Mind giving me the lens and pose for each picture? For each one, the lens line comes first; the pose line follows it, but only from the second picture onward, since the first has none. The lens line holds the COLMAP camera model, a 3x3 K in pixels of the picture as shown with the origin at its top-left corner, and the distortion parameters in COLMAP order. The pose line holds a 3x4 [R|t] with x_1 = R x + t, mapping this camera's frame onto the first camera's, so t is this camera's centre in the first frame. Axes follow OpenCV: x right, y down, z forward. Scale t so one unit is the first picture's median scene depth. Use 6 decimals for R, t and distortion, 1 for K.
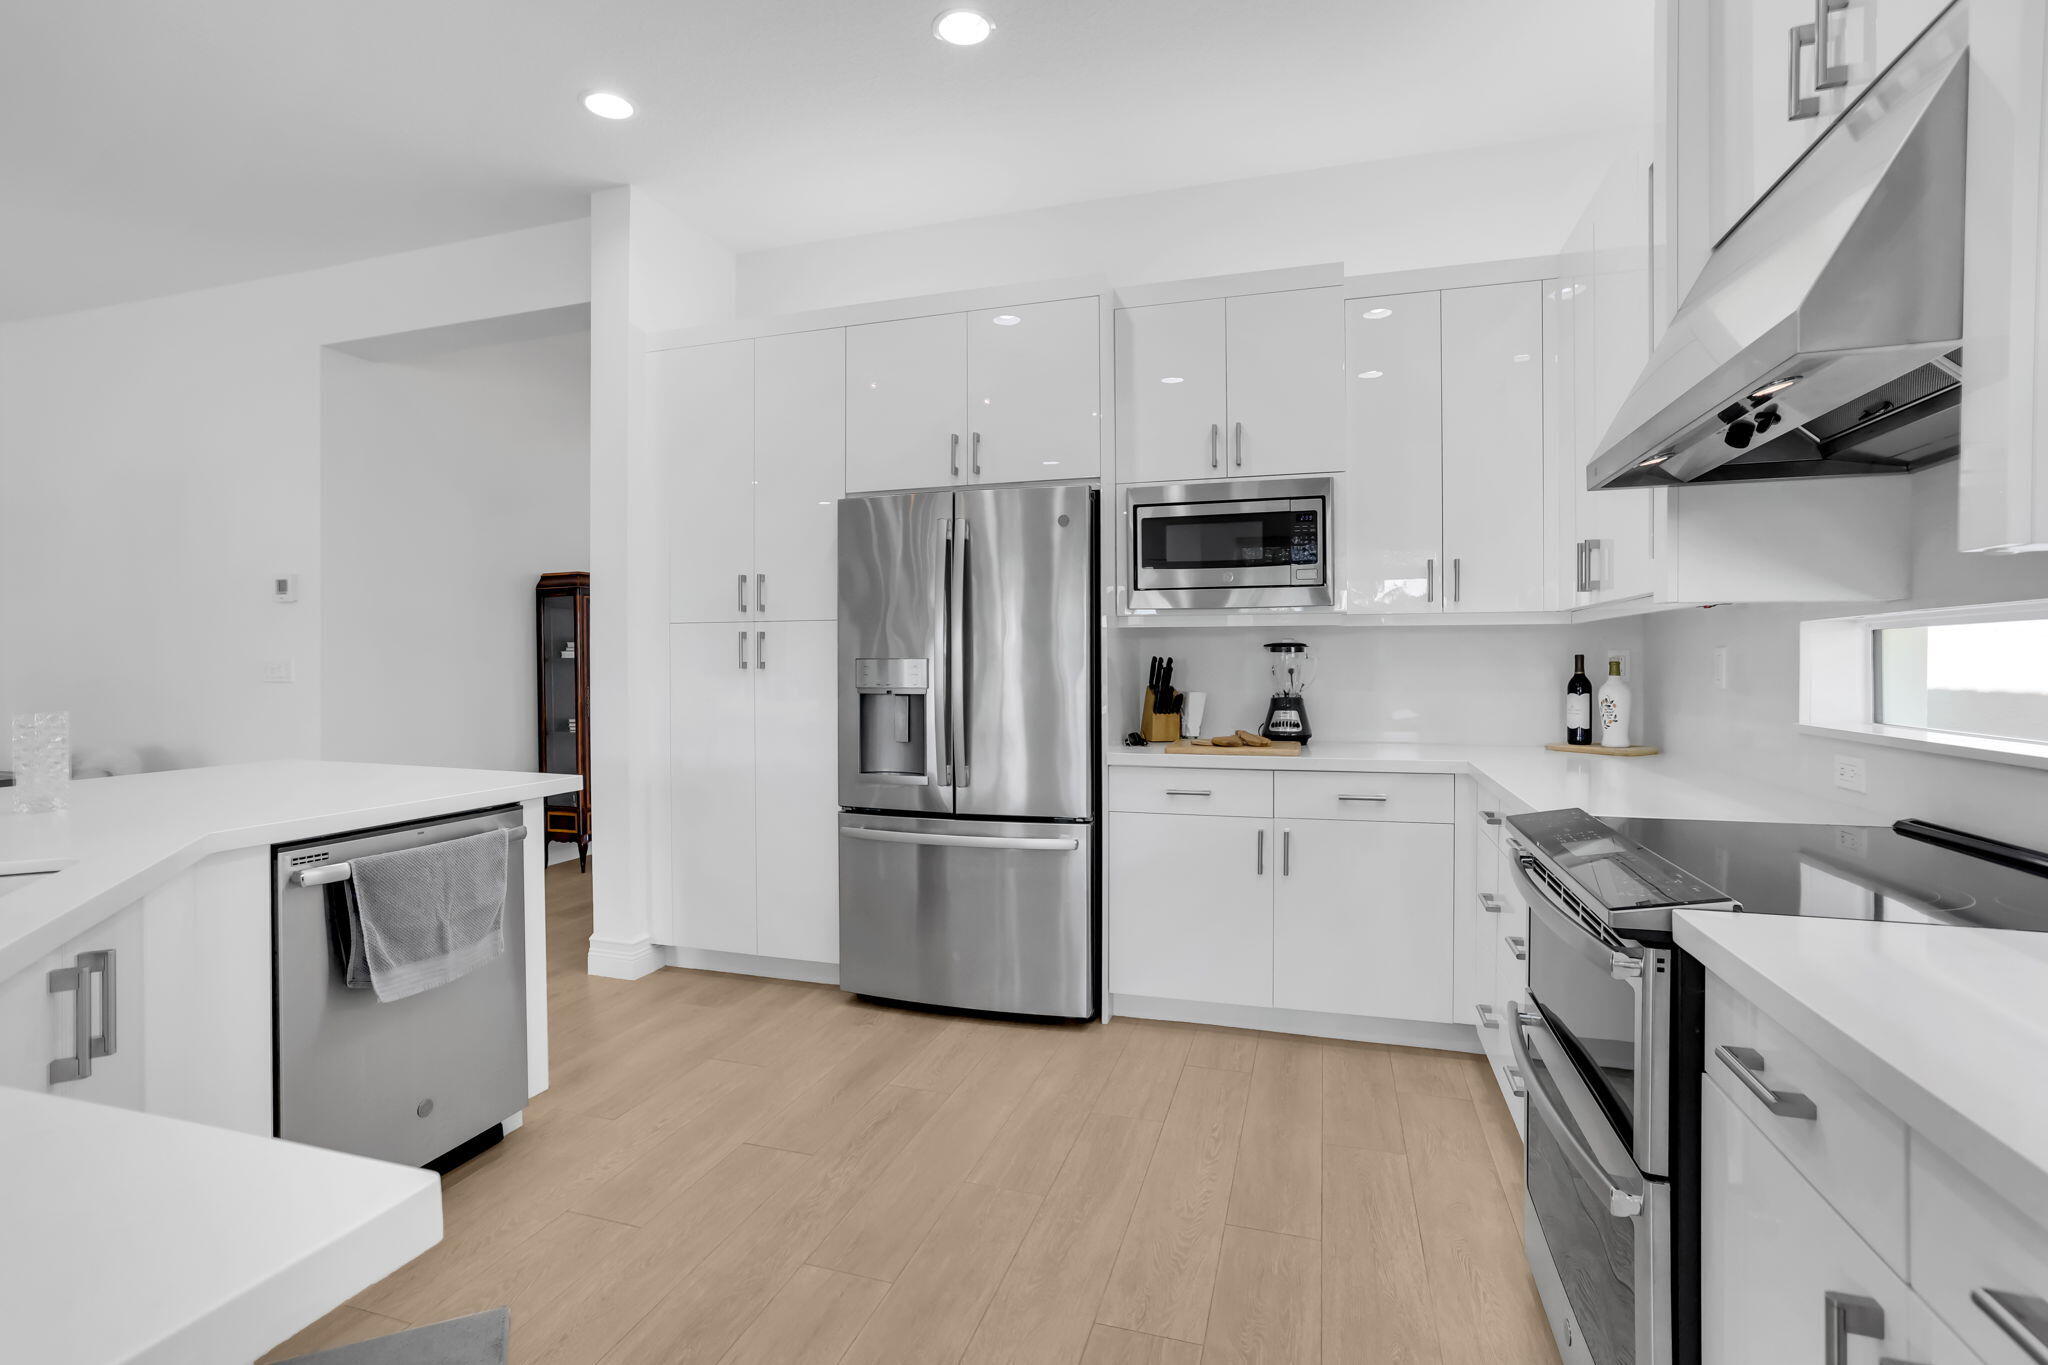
lens RADIAL K [[965.5, 0, 1024.0], [0, 965.5, 682.5], [0, 0, 1]] dist [-0.022418, 0.000318]
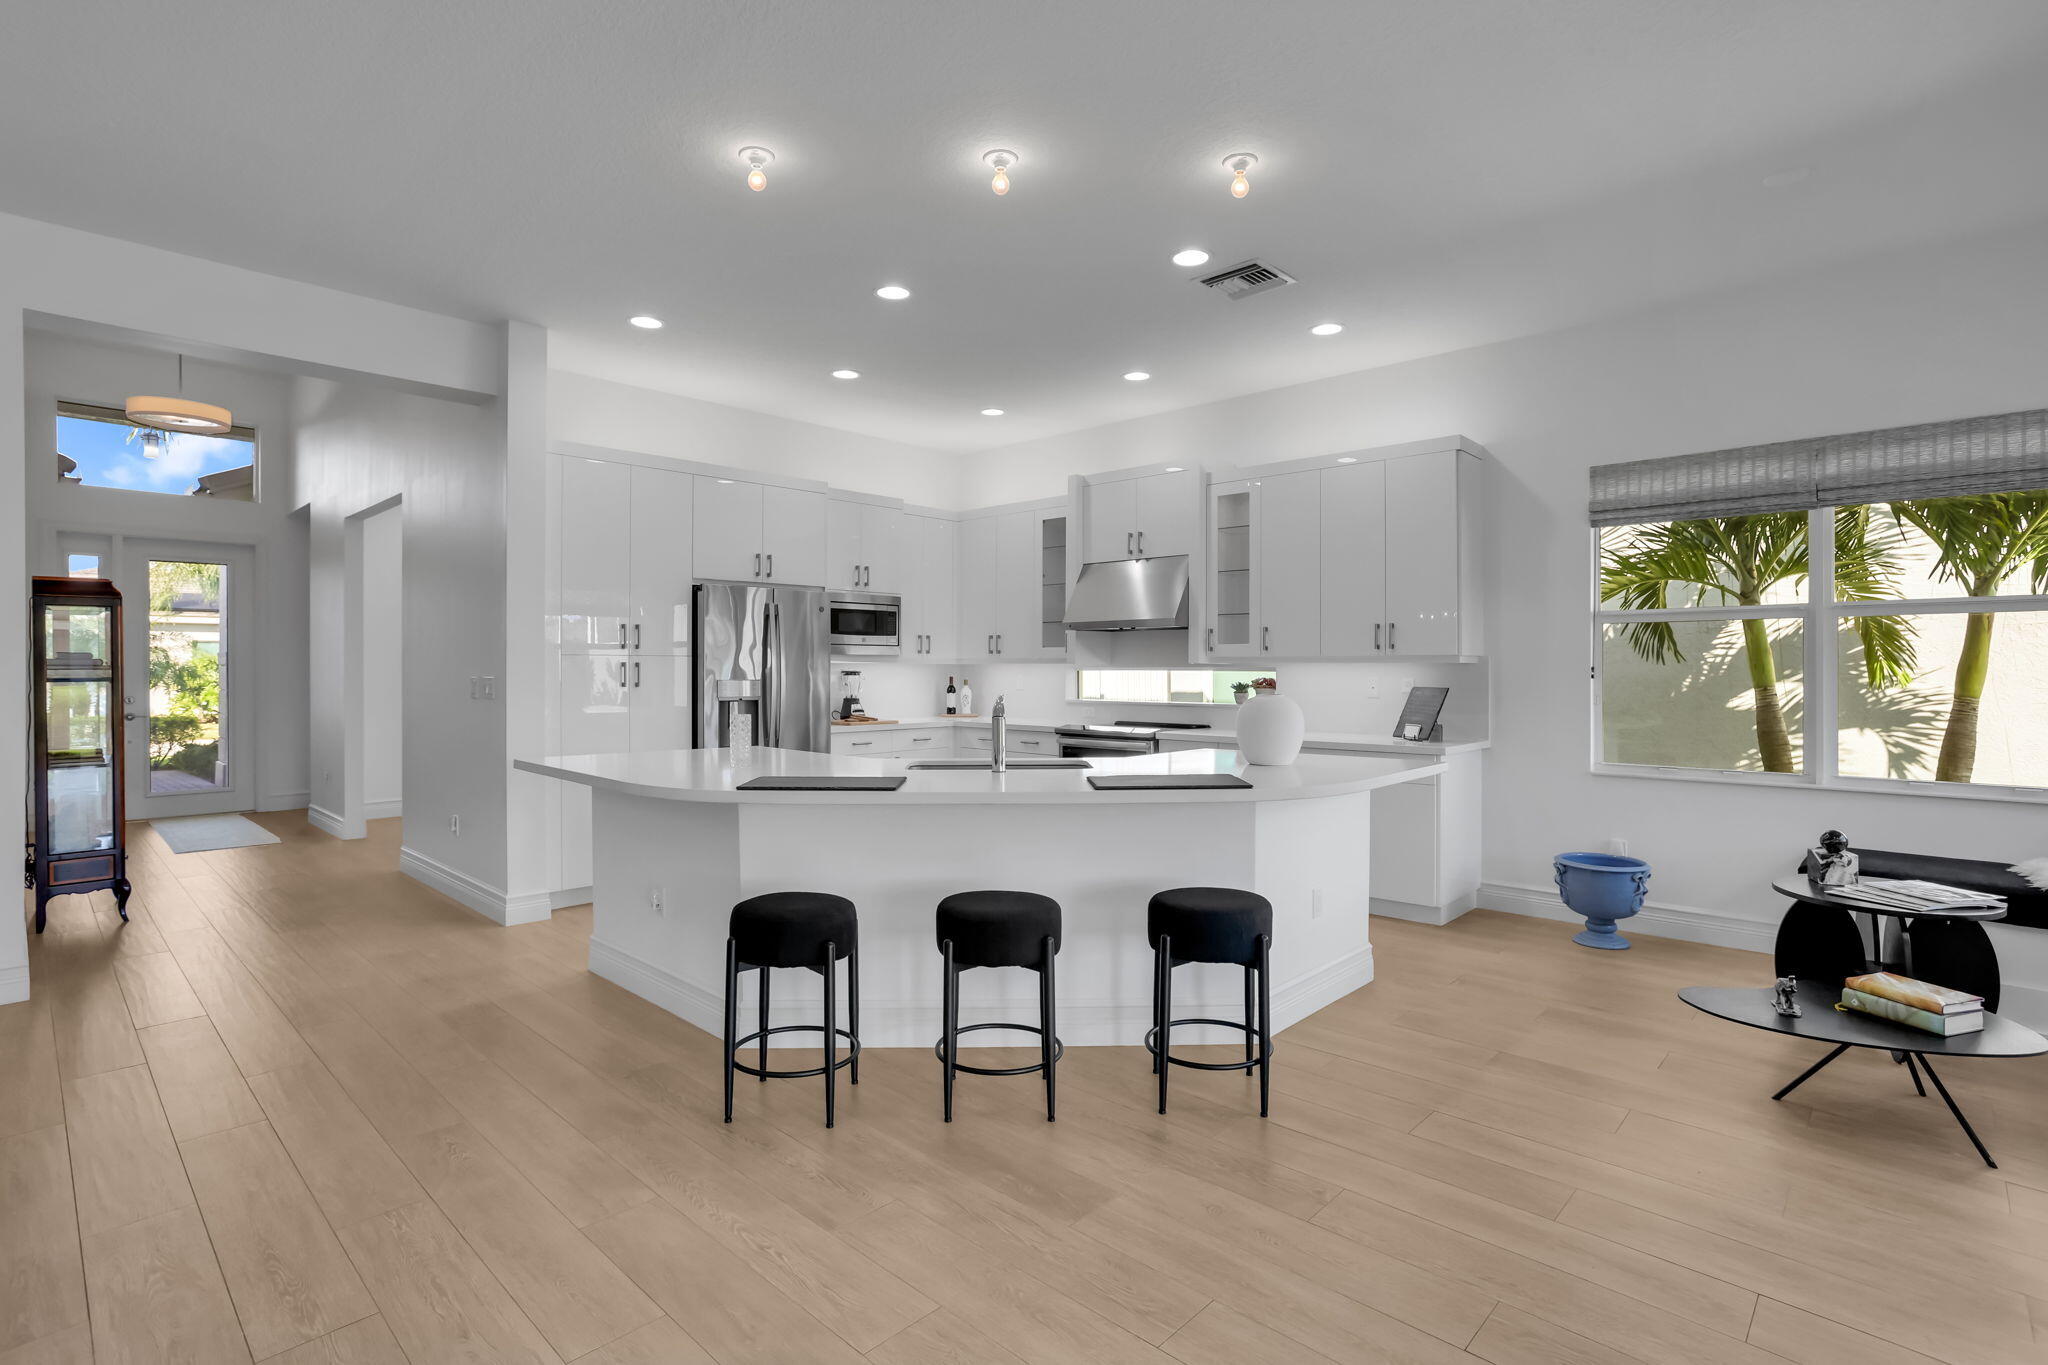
lens RADIAL K [[965.5, 0, 1024.0], [0, 965.5, 682.5], [0, 0, 1]] dist [-0.022418, 0.000318]
pose [[0.422009, -0.008467, 0.906552, -1.560695], [0.020262, 0.999795, -0.000094, -0.010565], [-0.906365, 0.018409, 0.422094, -0.188792]]
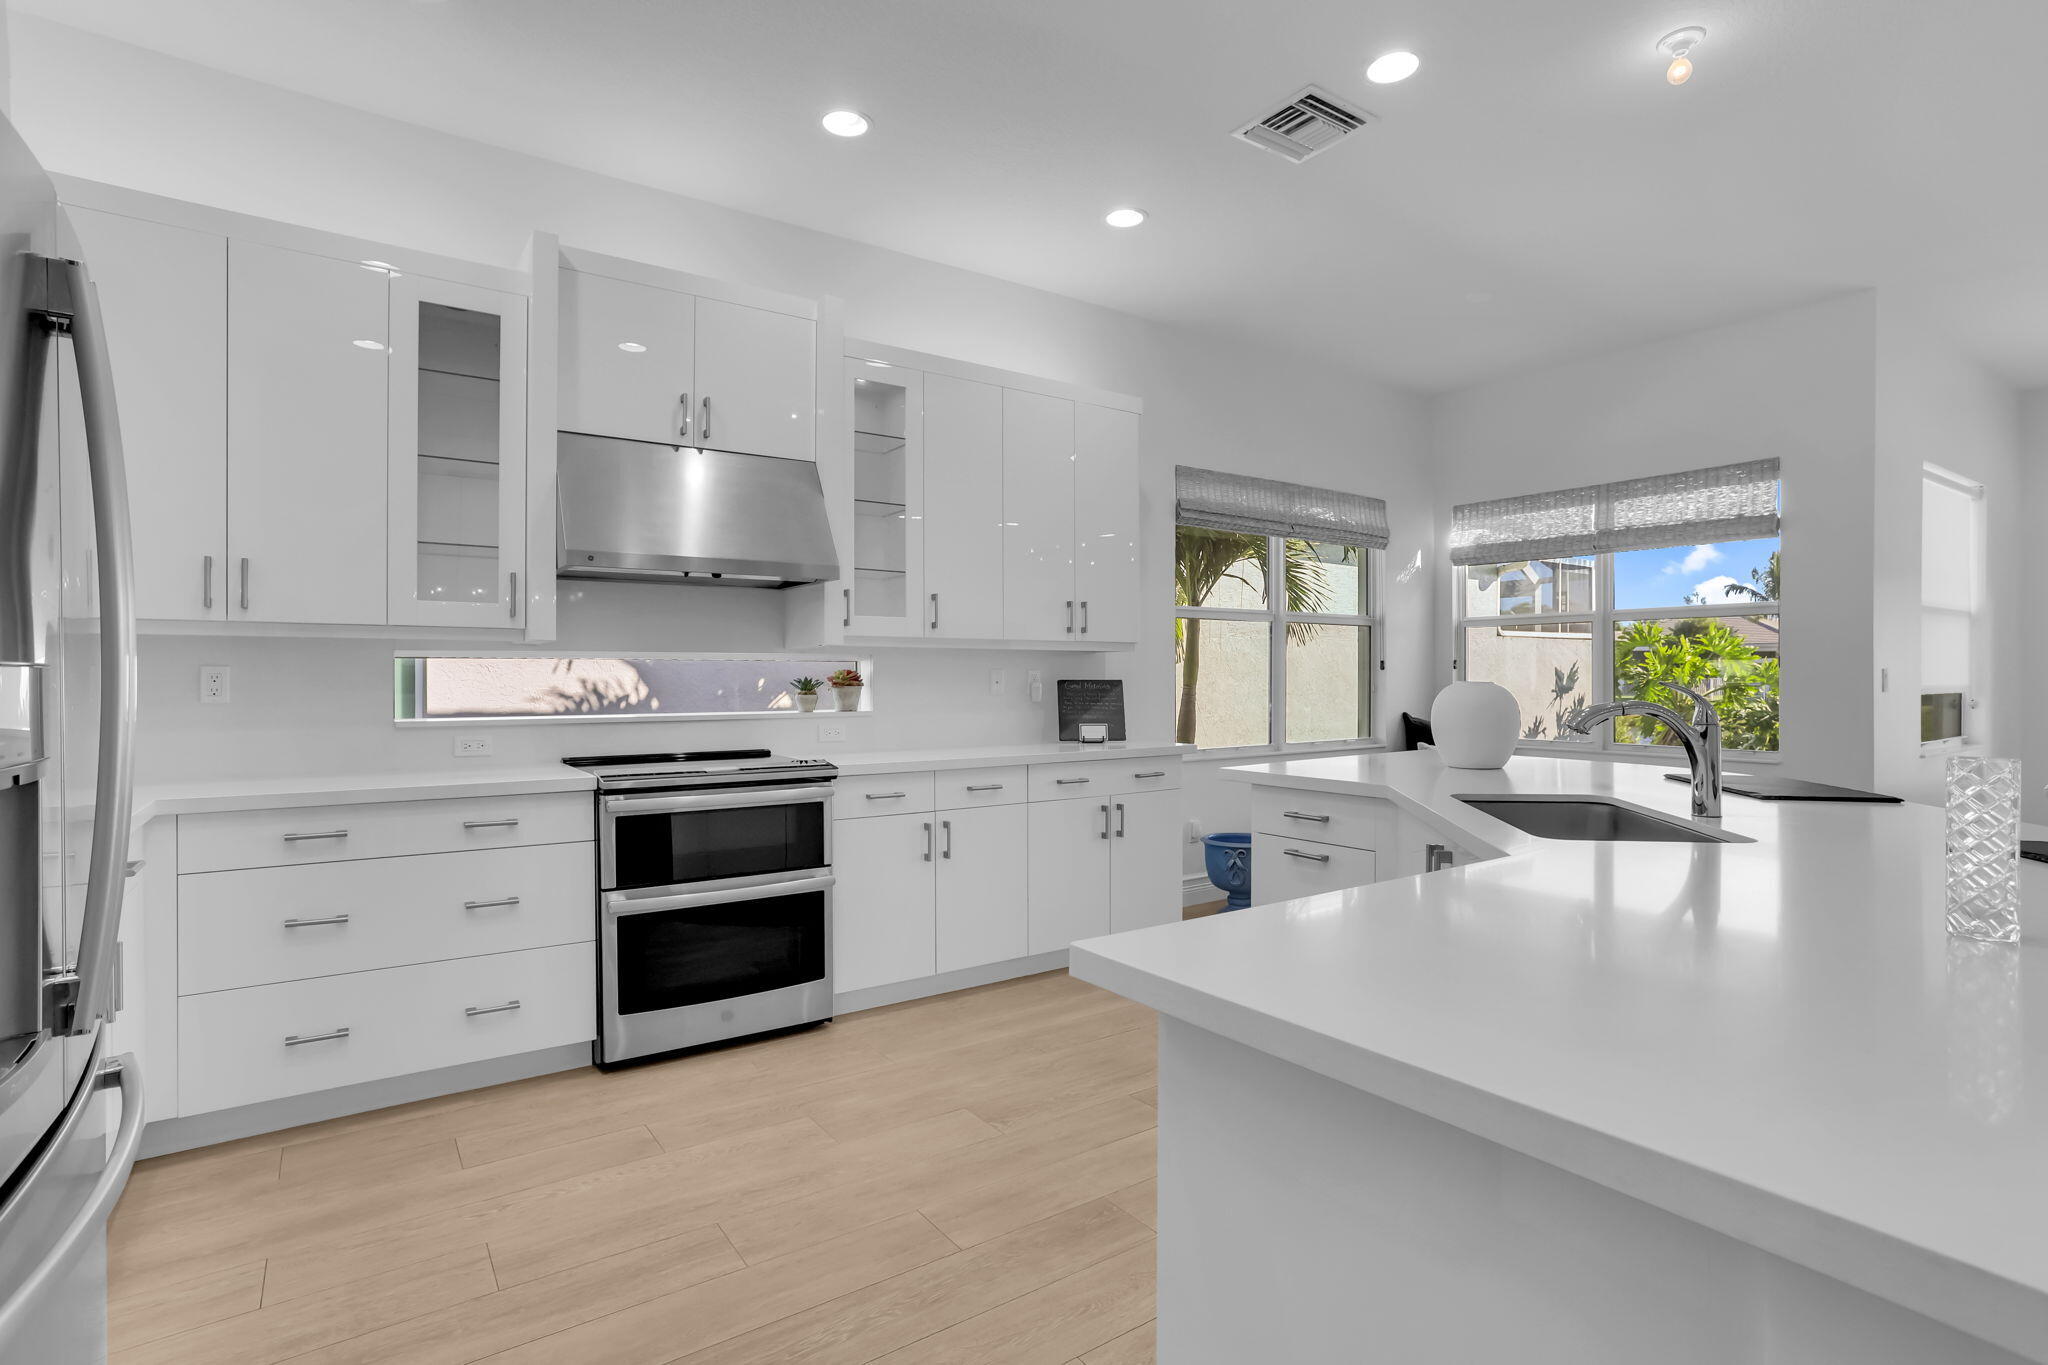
lens RADIAL K [[965.5, 0, 1024.0], [0, 965.5, 682.5], [0, 0, 1]] dist [-0.022418, 0.000318]
pose [[-0.782984, -0.002361, 0.622037, -0.574574], [0.019330, 0.999418, 0.028124, -0.024092], [-0.621741, 0.034045, -0.782483, 1.082103]]
